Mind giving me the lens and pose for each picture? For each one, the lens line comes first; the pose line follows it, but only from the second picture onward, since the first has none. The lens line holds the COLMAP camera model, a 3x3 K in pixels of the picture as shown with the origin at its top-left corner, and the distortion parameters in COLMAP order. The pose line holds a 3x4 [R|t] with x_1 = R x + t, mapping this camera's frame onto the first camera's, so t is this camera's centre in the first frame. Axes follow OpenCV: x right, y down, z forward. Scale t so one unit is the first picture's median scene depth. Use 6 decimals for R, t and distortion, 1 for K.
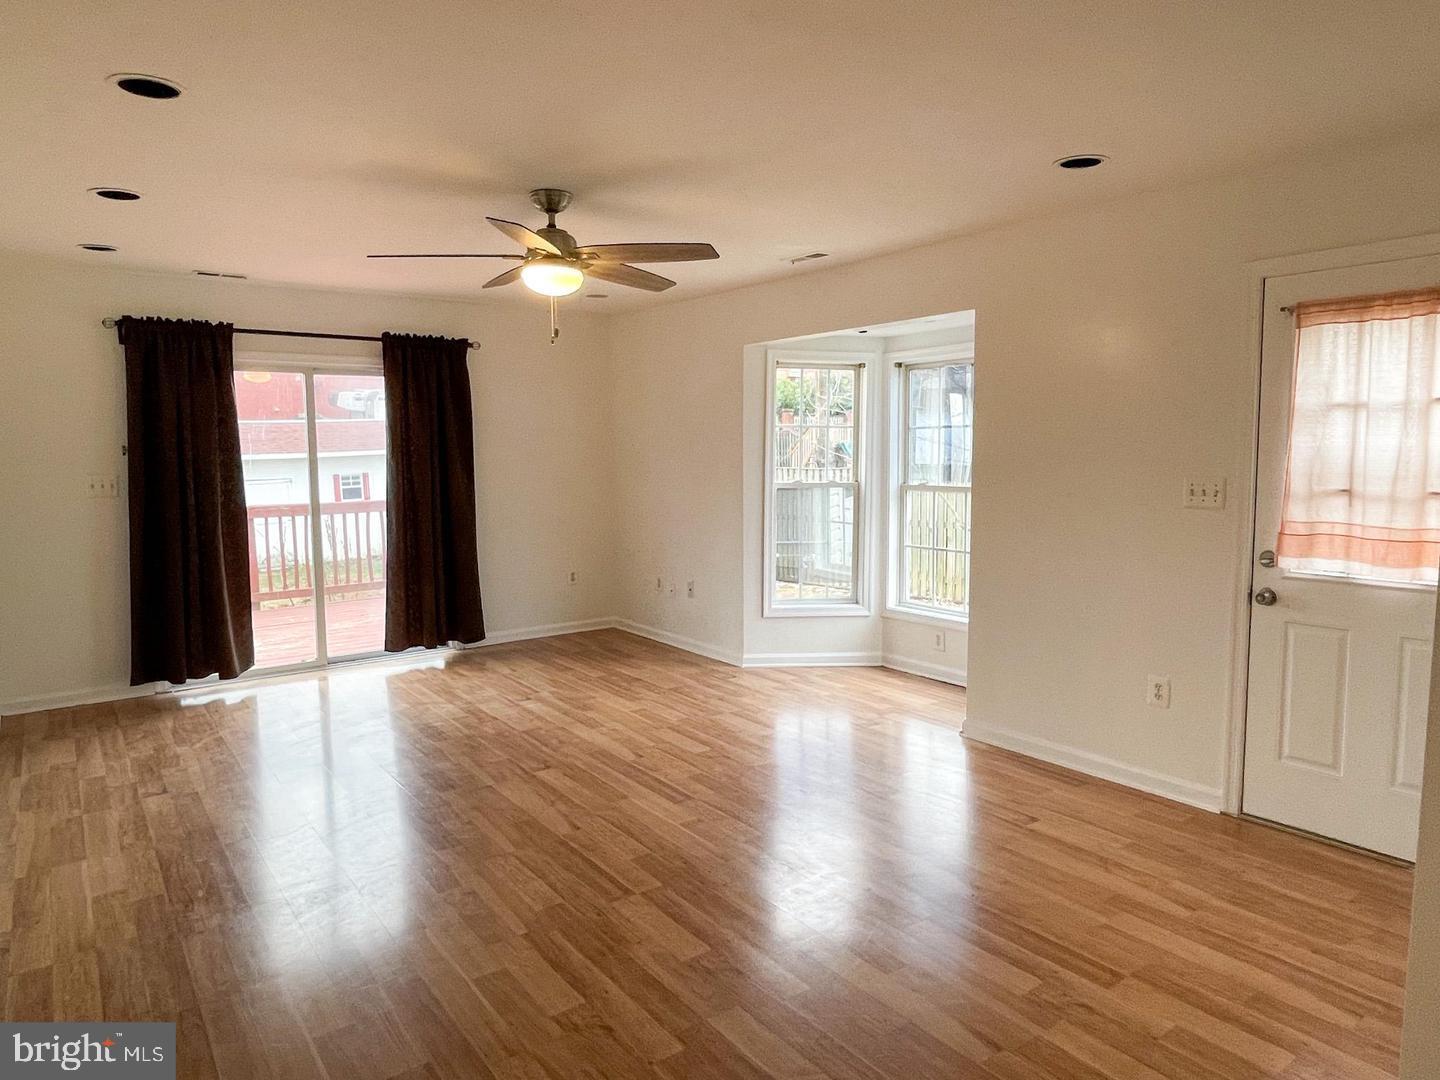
lens RADIAL K [[917.1, 0, 717.3], [0, 917.1, 529.9], [0, 0, 1]] dist [-0.005235, -0.003003]
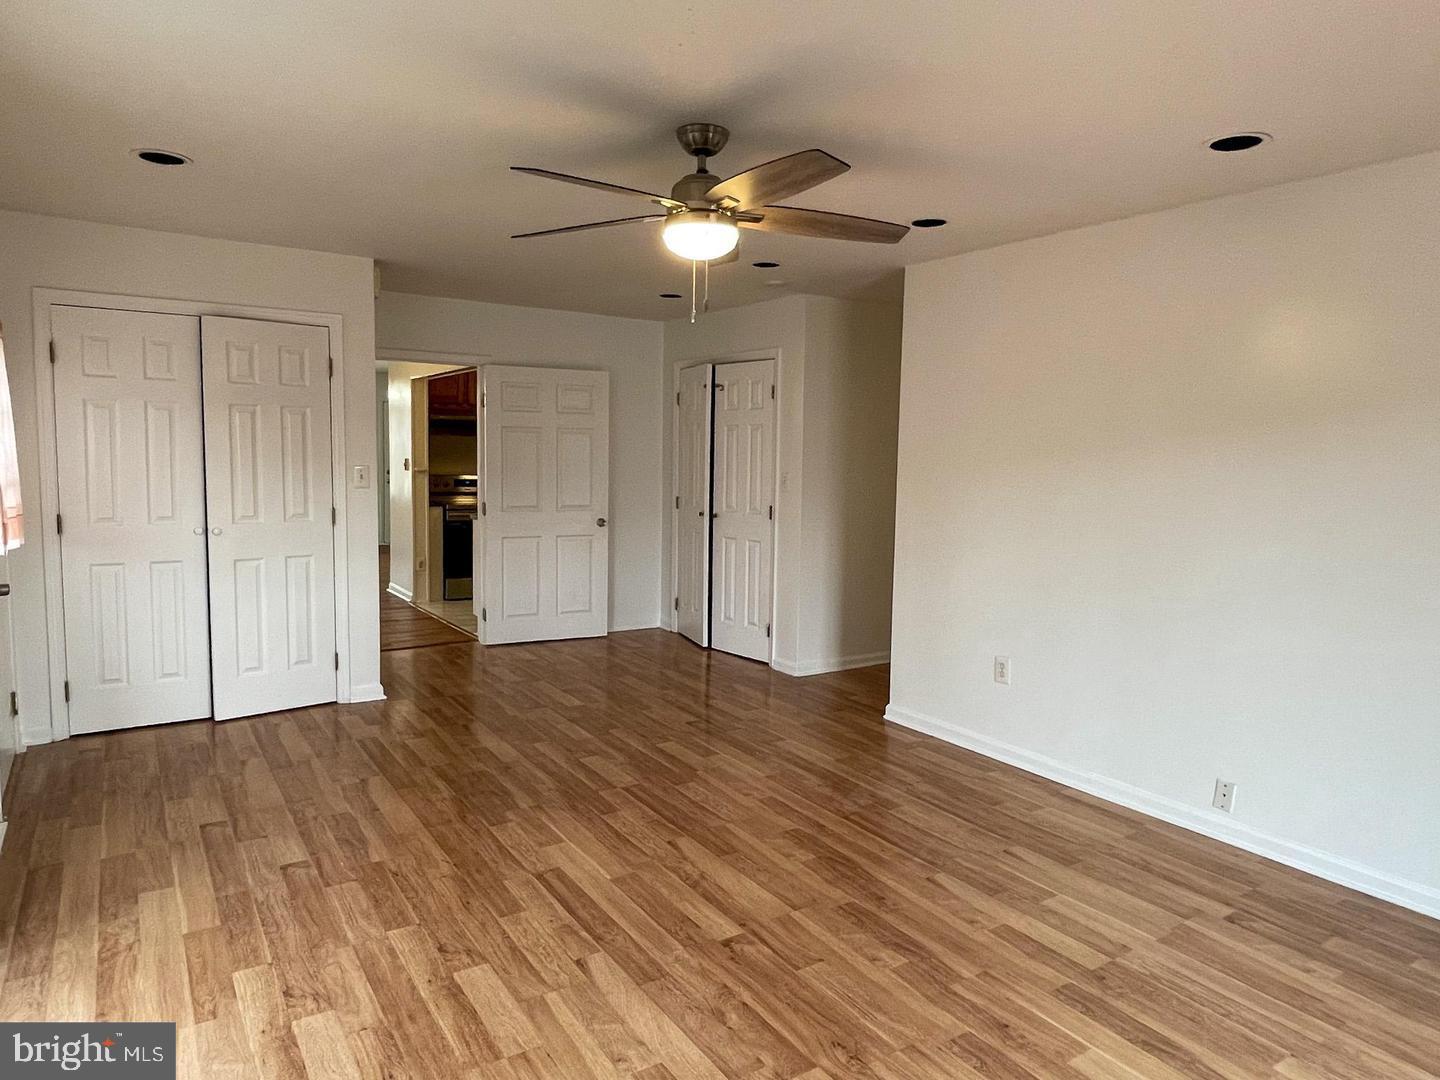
lens RADIAL K [[917.1, 0, 717.3], [0, 917.1, 529.9], [0, 0, 1]] dist [-0.005235, -0.003003]
pose [[-0.998563, -0.015483, 0.051311, -0.220531], [-0.005872, 0.983206, 0.182407, -0.157255], [-0.053274, 0.181843, -0.981883, 1.685685]]
